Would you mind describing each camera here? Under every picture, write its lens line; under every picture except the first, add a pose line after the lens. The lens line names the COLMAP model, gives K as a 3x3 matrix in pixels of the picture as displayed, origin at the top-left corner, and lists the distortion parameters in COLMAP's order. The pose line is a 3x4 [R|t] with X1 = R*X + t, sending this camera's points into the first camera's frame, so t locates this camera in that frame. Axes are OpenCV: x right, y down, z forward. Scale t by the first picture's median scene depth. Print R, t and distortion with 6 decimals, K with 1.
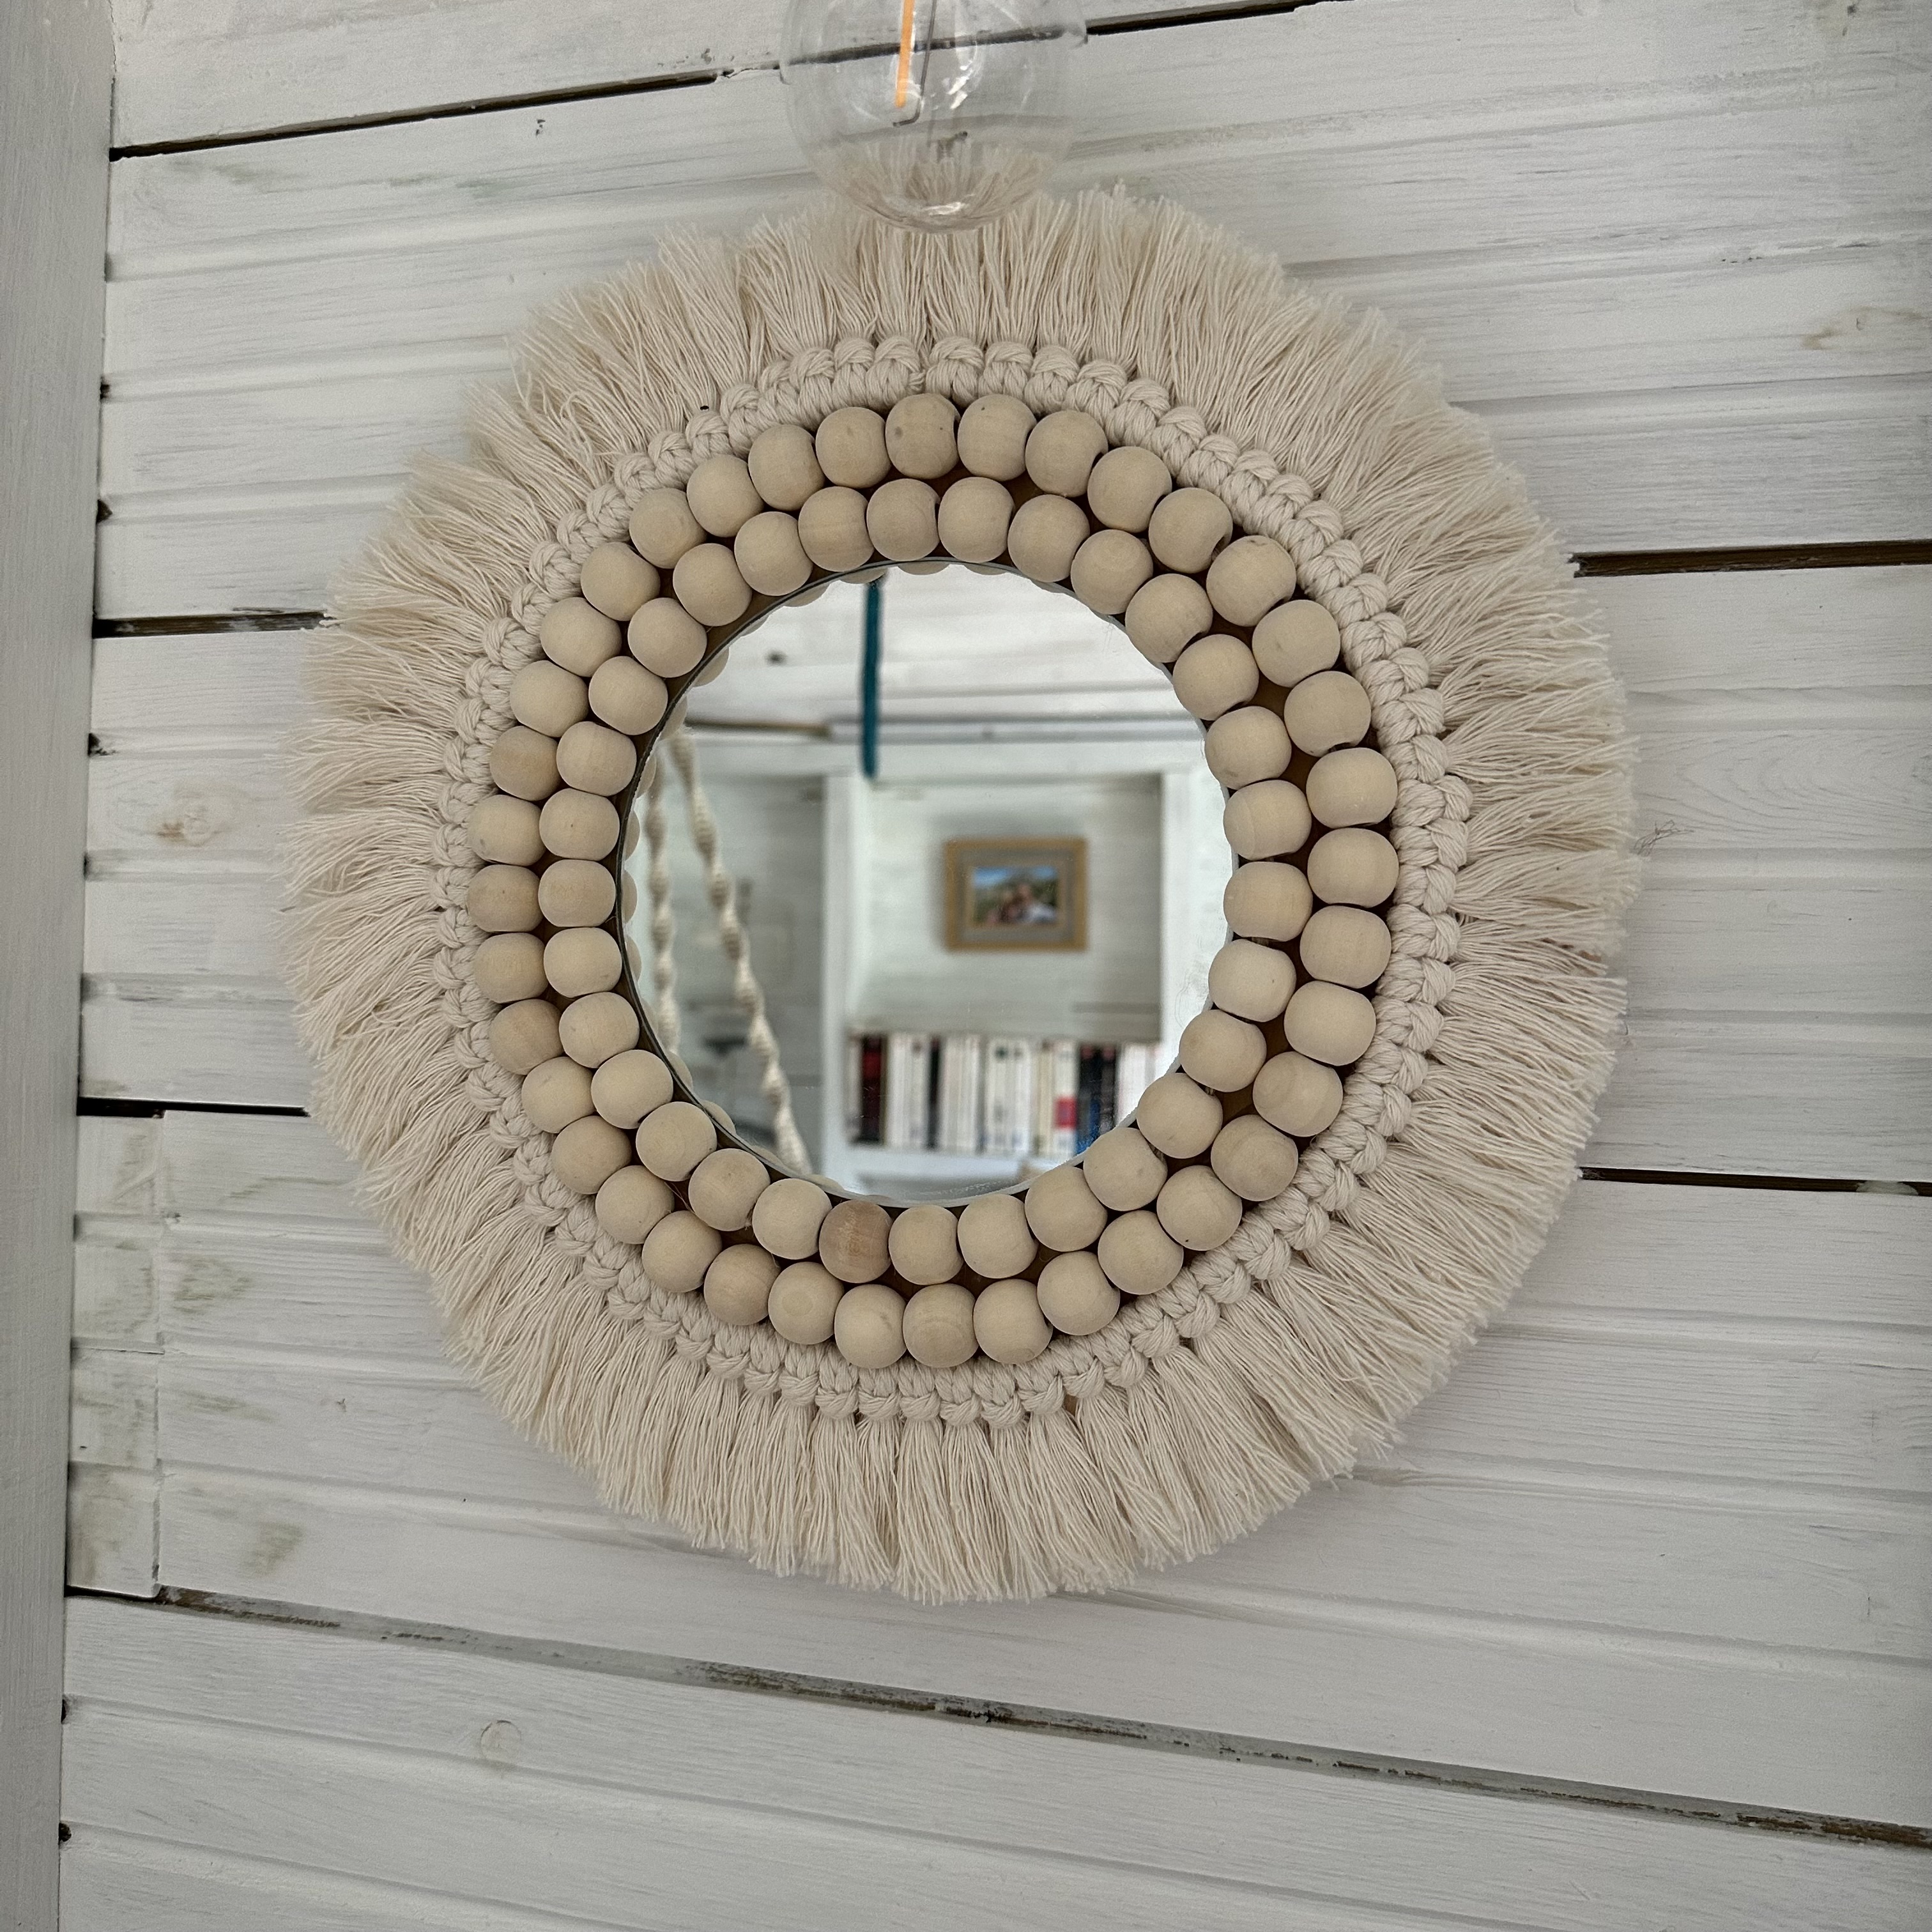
lens RADIAL K [[1923.7, 0, 940.9], [0, 1923.7, 964.9], [0, 0, 1]] dist [0.200601, -0.452510]
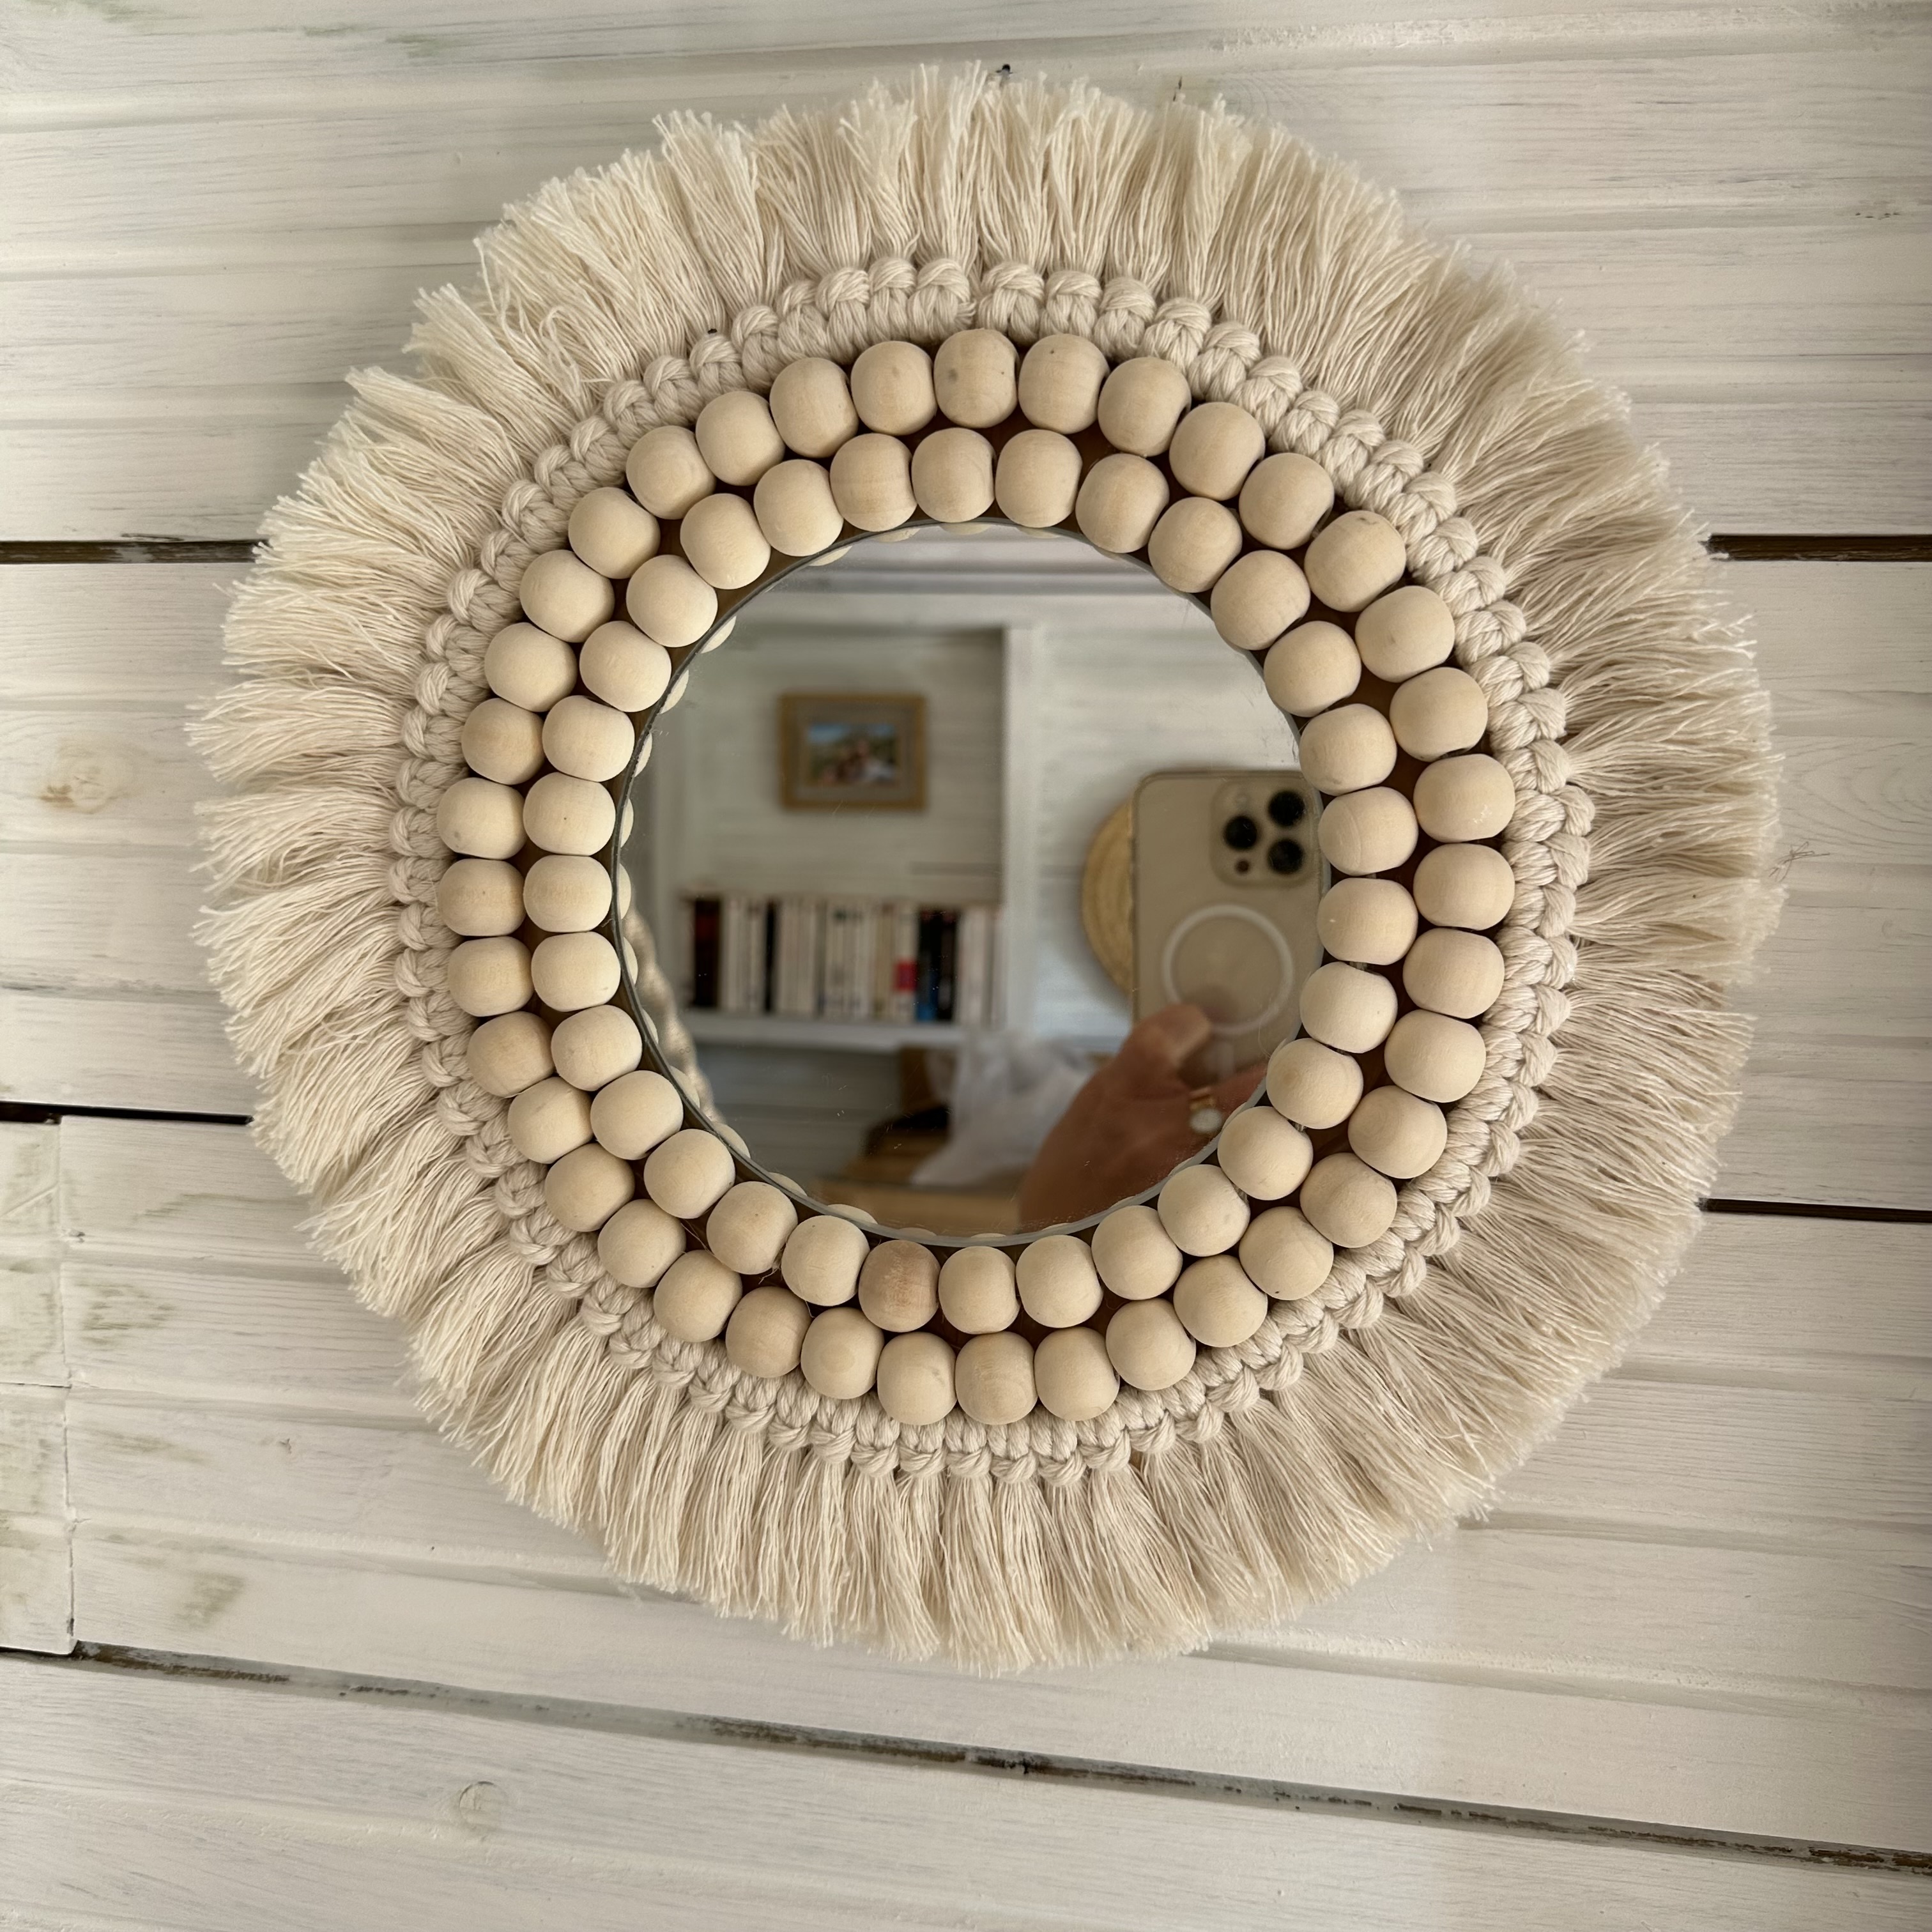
lens RADIAL K [[1930.9, 0, 966.0], [0, 1930.9, 966.0], [0, 0, 1]] dist [0.150443, -0.301644]
pose [[0.993173, -0.006483, 0.116470, -0.120625], [-0.003655, 0.996234, 0.086625, -0.087116], [-0.116593, -0.086460, 0.989409, 0.115158]]
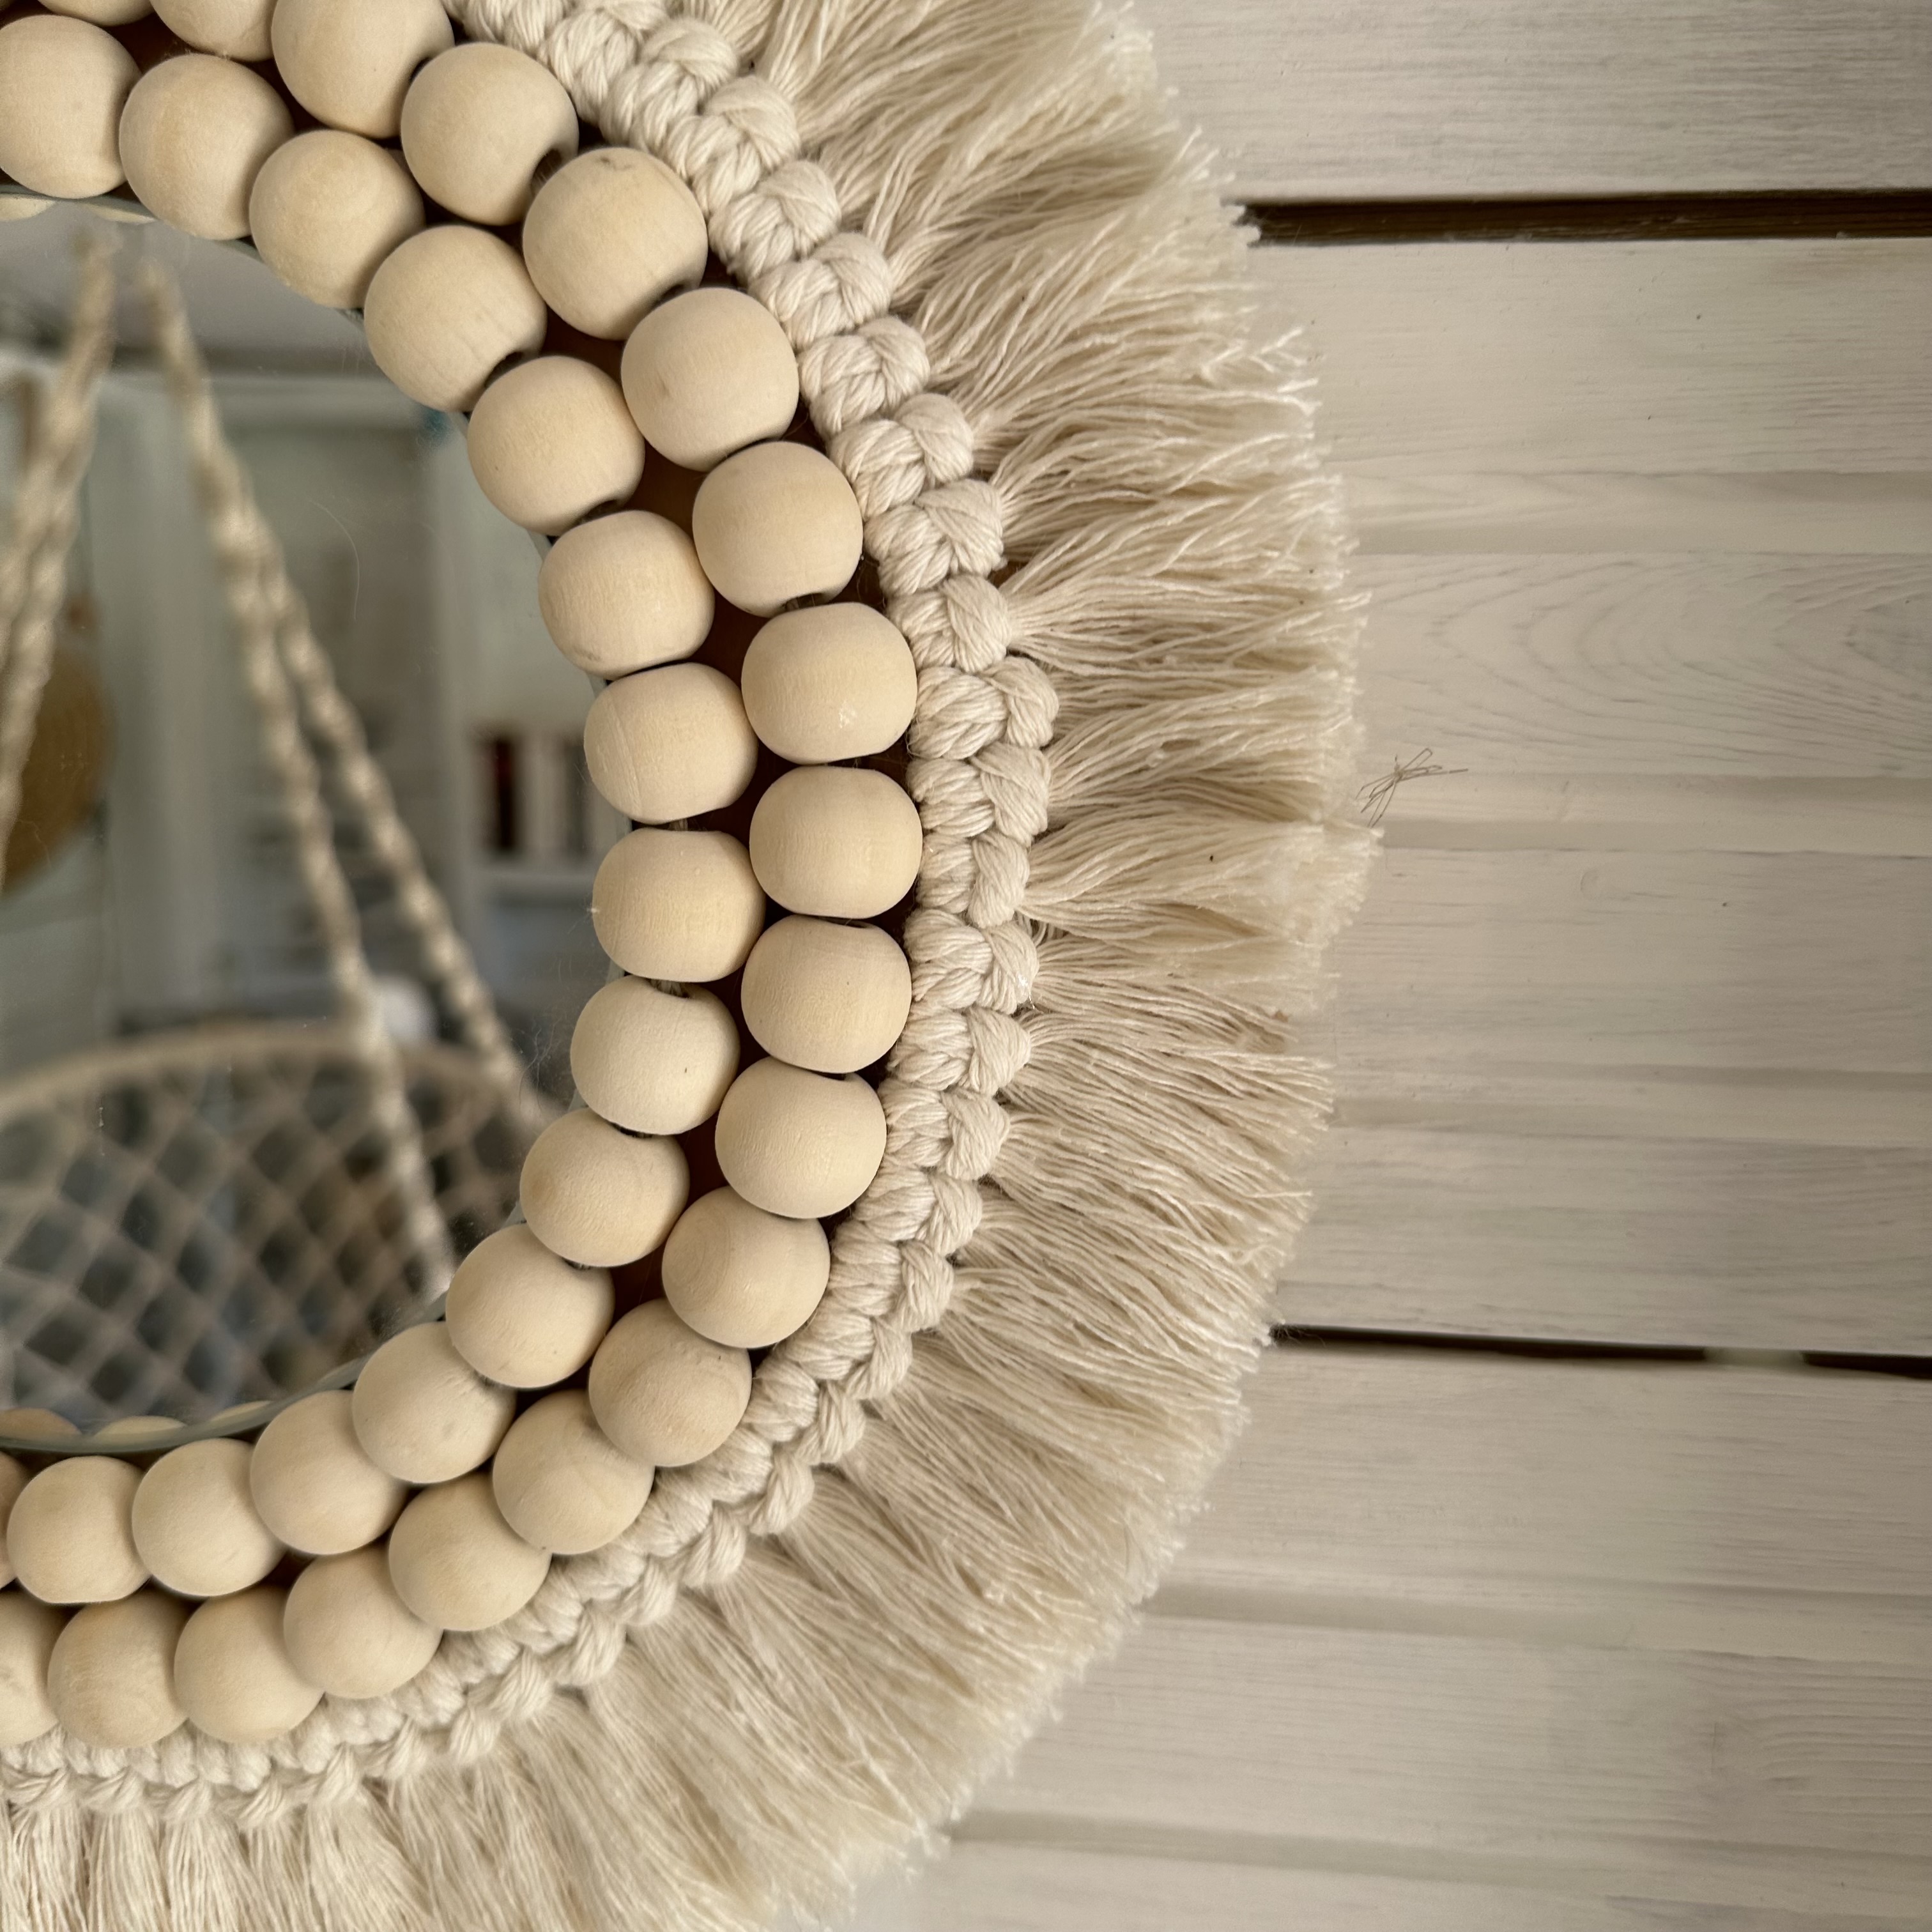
lens RADIAL K [[1945.7, 0, 923.4], [0, 1945.7, 972.9], [0, 0, 1]] dist [0.158357, -0.430543]
pose [[0.989327, -0.045261, 0.138505, 0.154367], [0.019705, 0.983361, 0.180593, -0.103760], [-0.144374, -0.175936, 0.973757, 0.465422]]
